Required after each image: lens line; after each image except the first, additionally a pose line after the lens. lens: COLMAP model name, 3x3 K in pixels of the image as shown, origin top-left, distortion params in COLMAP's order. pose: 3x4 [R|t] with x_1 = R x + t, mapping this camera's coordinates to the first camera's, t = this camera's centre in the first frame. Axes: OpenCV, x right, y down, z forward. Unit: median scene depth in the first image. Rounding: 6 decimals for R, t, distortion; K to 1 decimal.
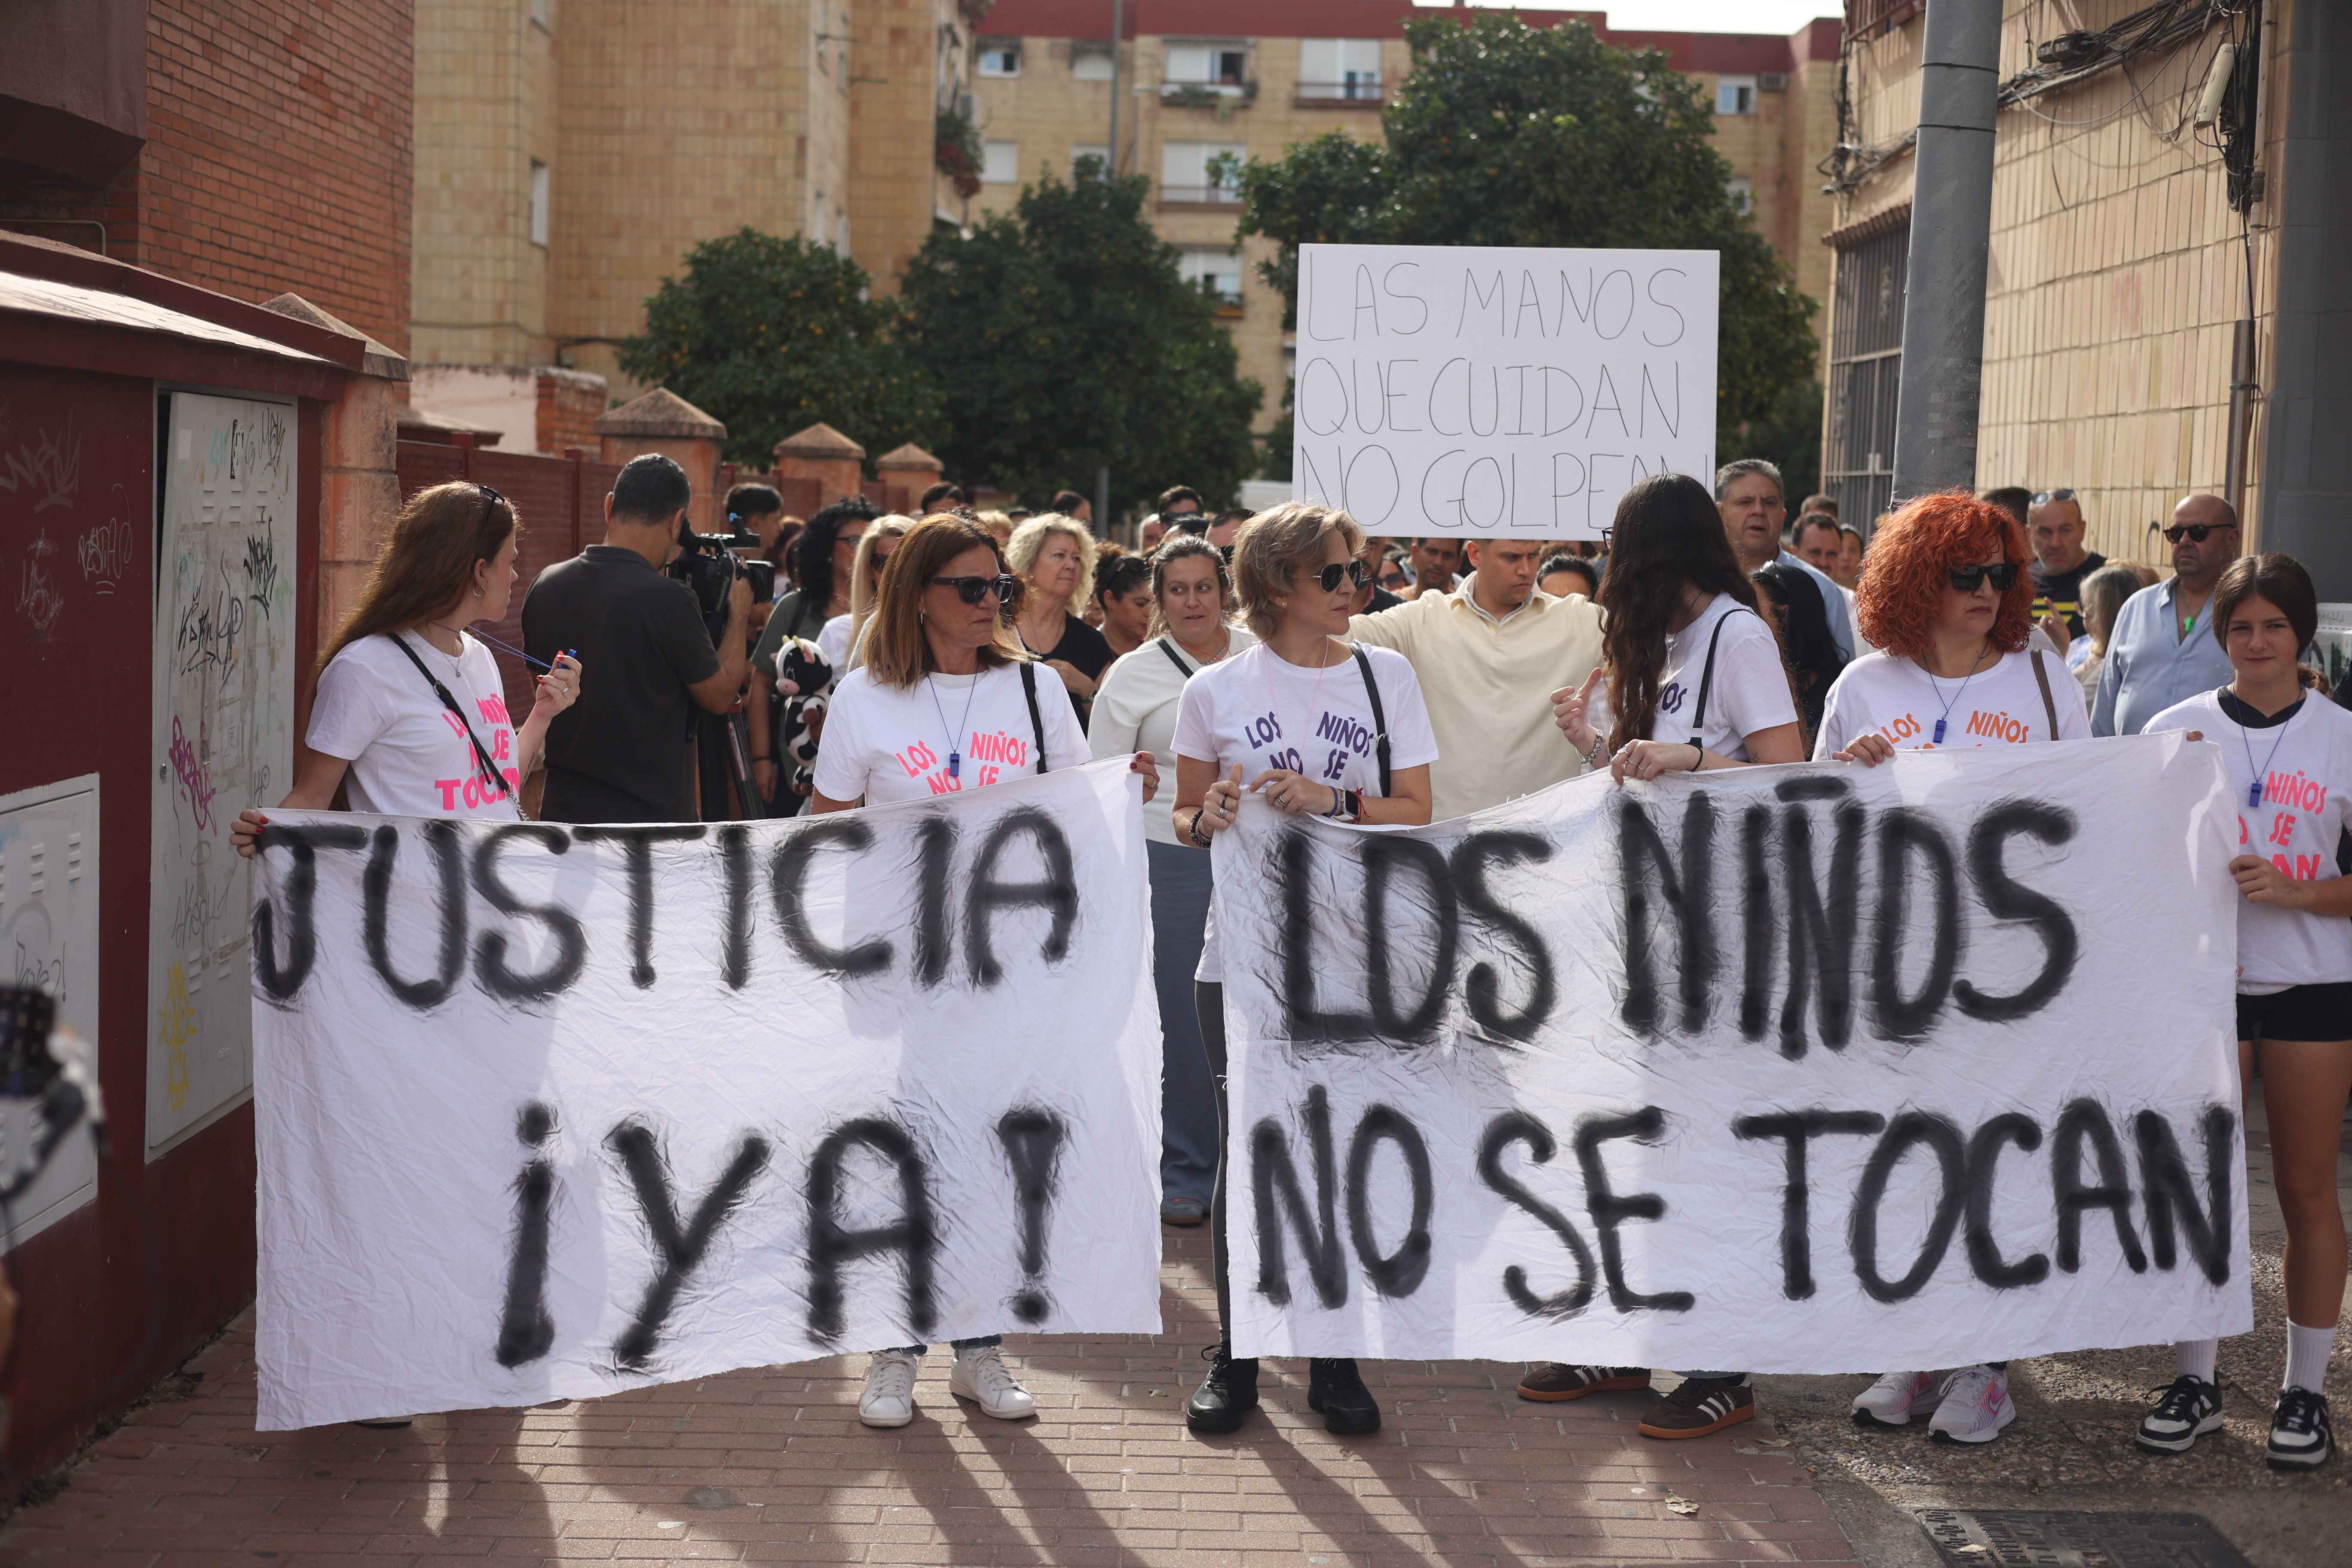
lens RADIAL K [[3538.8, 0, 1249.4], [0, 3538.8, 790.5], [0, 0, 1]] dist [0.028468, 0.047493]
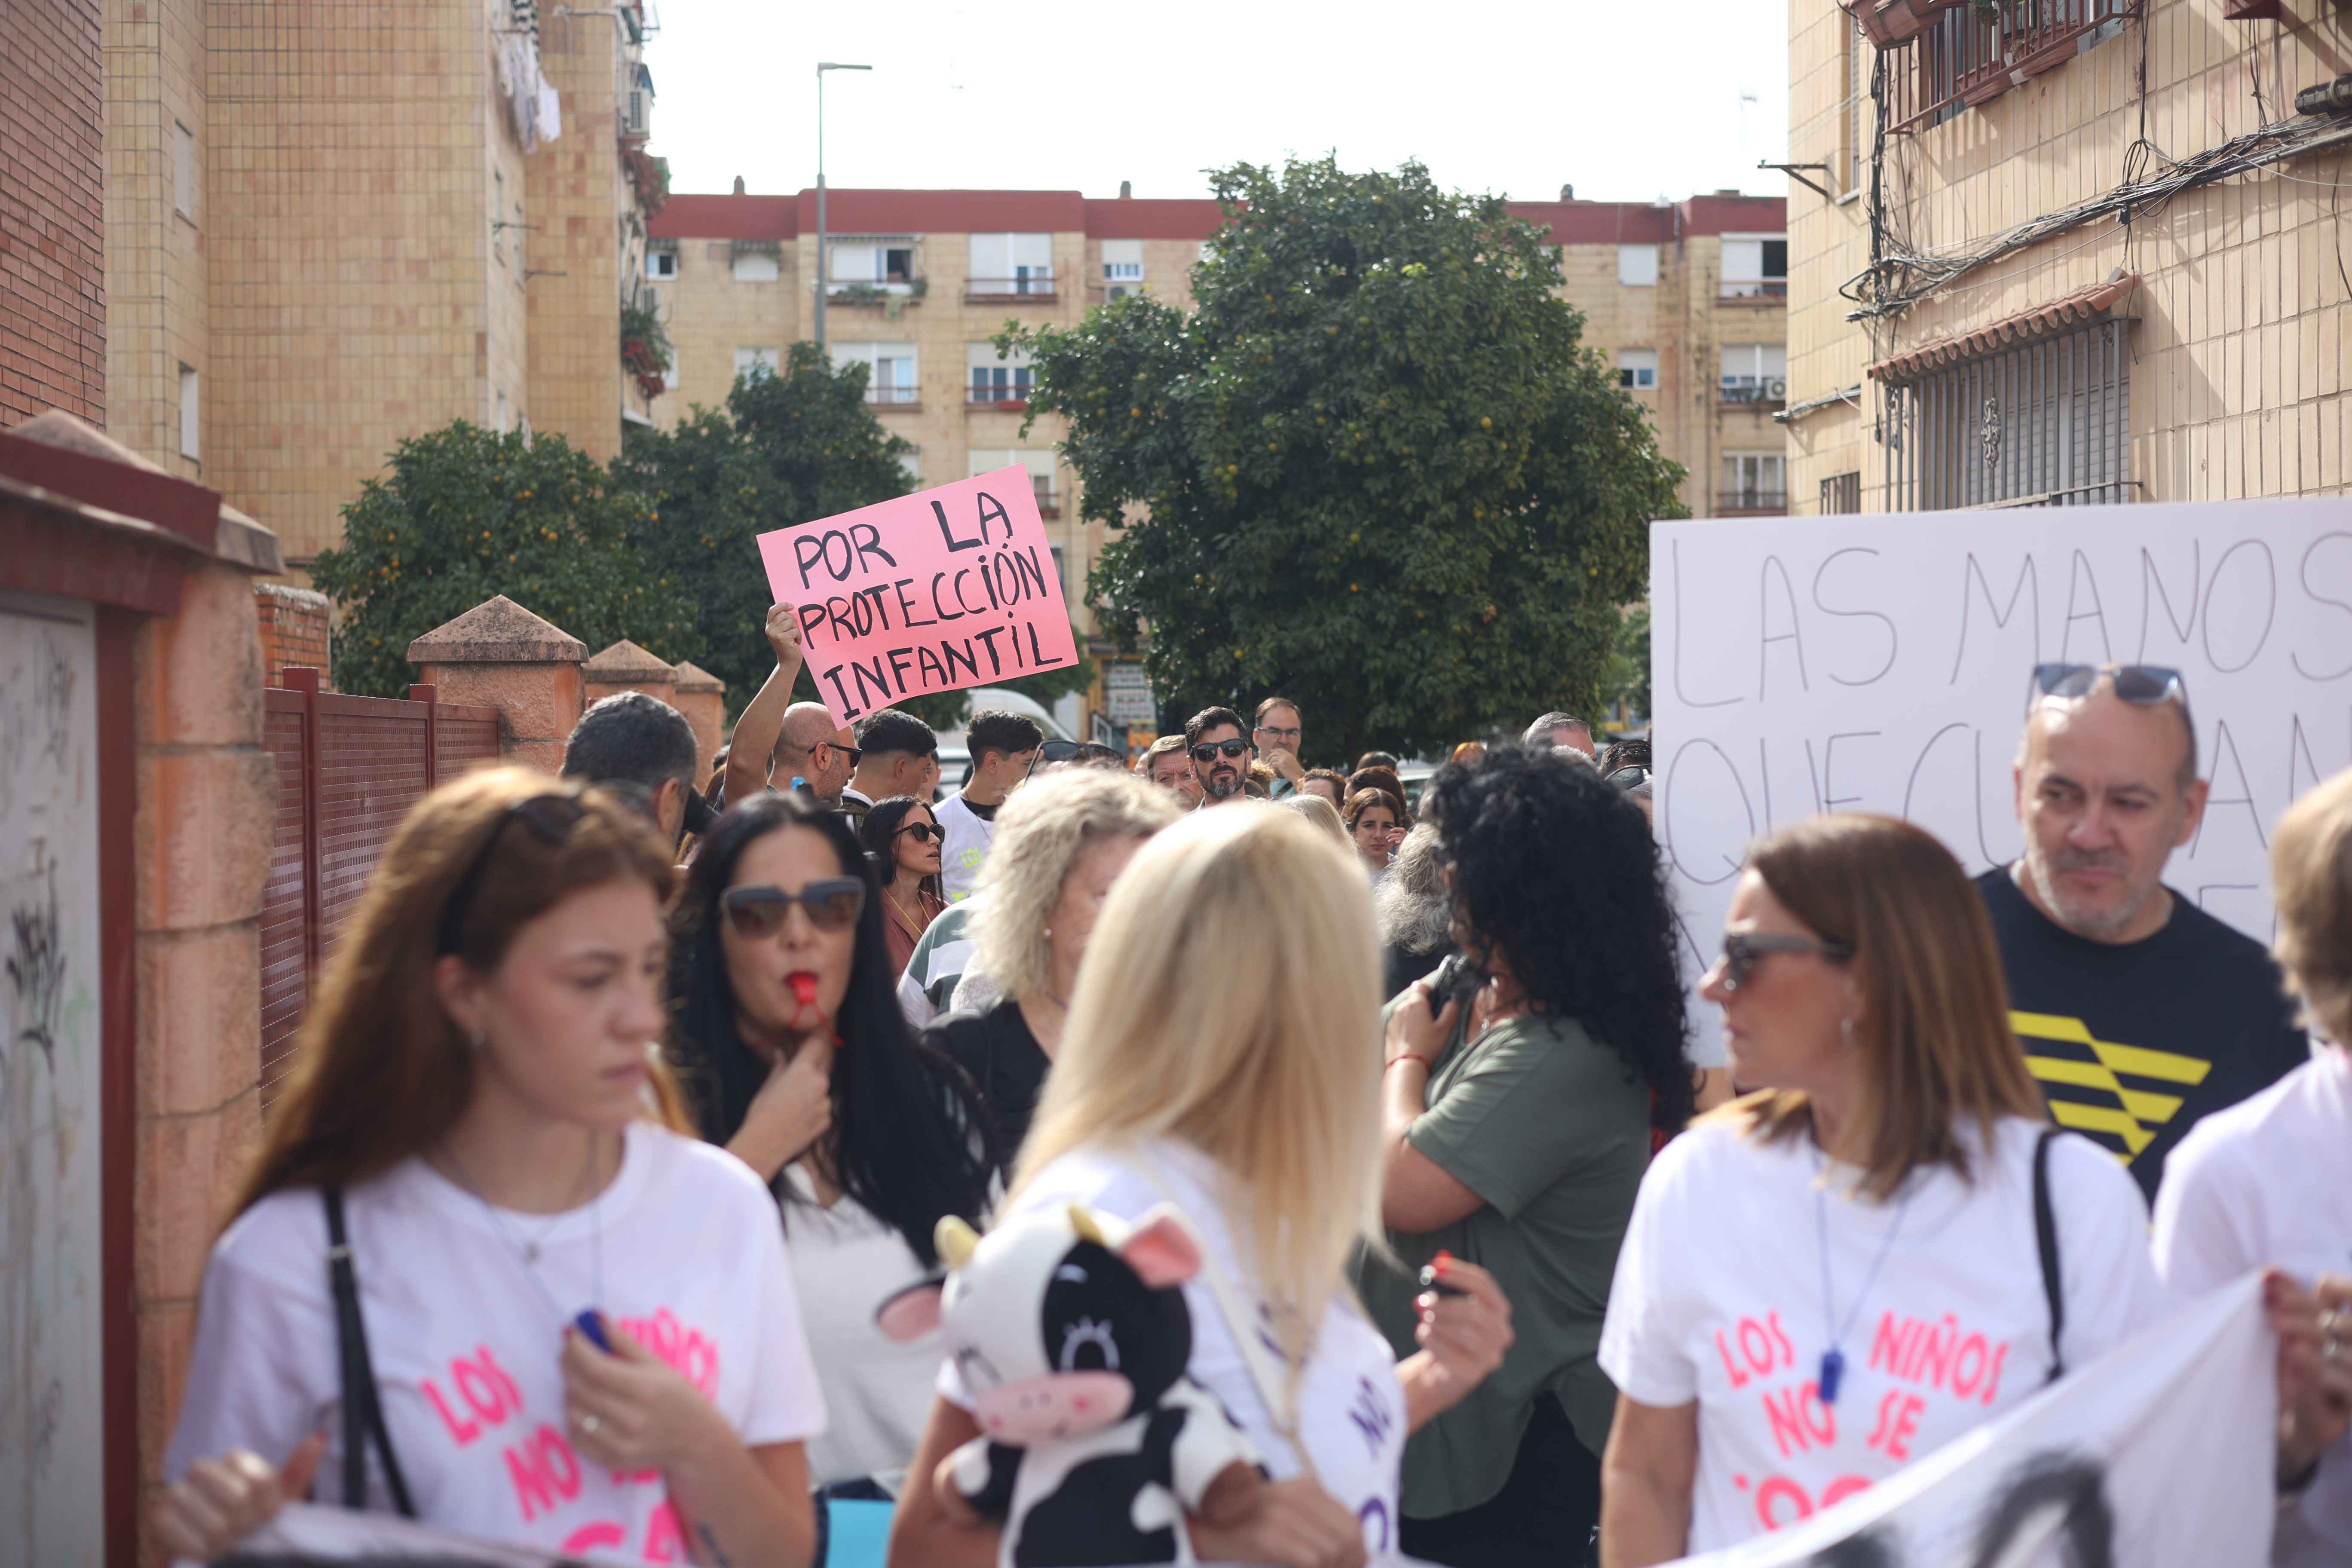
lens RADIAL K [[3449.6, 0, 1281.2], [0, 3449.6, 779.7], [0, 0, 1]] dist [0.053699, -0.223340]
pose [[0.992140, -0.041569, 0.118023, -0.047060], [0.048357, 0.997301, -0.055242, -0.015226], [-0.115409, 0.060515, 0.991473, 0.146857]]
